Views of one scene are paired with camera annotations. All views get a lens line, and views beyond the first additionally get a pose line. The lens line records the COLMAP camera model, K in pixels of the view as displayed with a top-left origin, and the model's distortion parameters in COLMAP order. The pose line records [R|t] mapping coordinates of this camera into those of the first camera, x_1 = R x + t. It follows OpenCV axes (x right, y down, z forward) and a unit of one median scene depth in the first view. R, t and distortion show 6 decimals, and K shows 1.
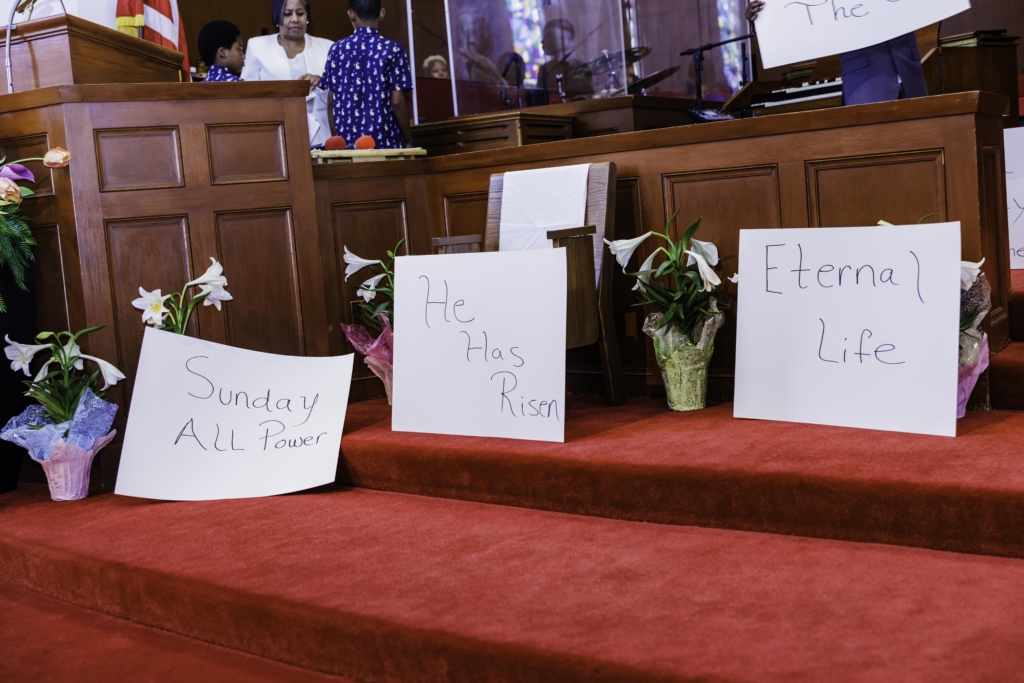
lens RADIAL K [[1312.0, 0, 524.0], [0, 1312.0, 335.5], [0, 0, 1]] dist [0.009058, -0.007103]
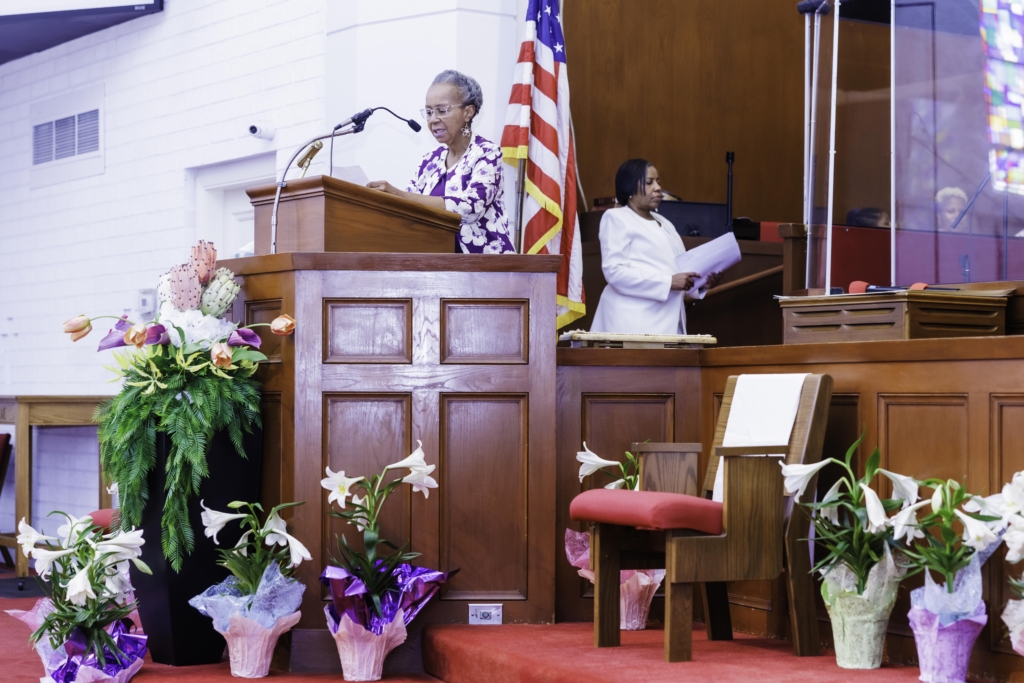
lens RADIAL K [[2200.8, 0, 571.5], [0, 2200.8, 391.0], [0, 0, 1]] dist [0.000487, -0.072978]
pose [[0.906588, 0.082327, -0.413909, 0.570257], [-0.116043, 0.991611, -0.056937, -0.021027], [0.405749, 0.099649, 0.908536, -0.429429]]
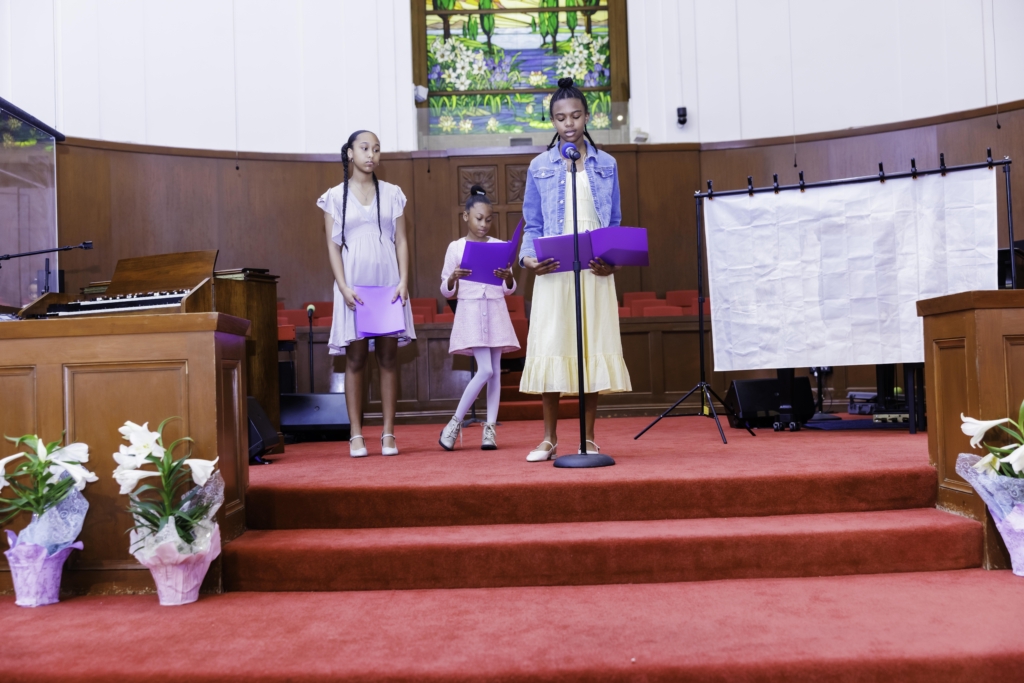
lens RADIAL K [[1074.4, 0, 516.5], [0, 1074.4, 339.7], [0, 0, 1]] dist [0.000702, 0.005139]
pose [[0.854408, 0.069075, 0.514992, 0.077637], [0.015158, 0.987389, -0.157584, -0.008029], [-0.519382, 0.142448, 0.842586, 0.059134]]
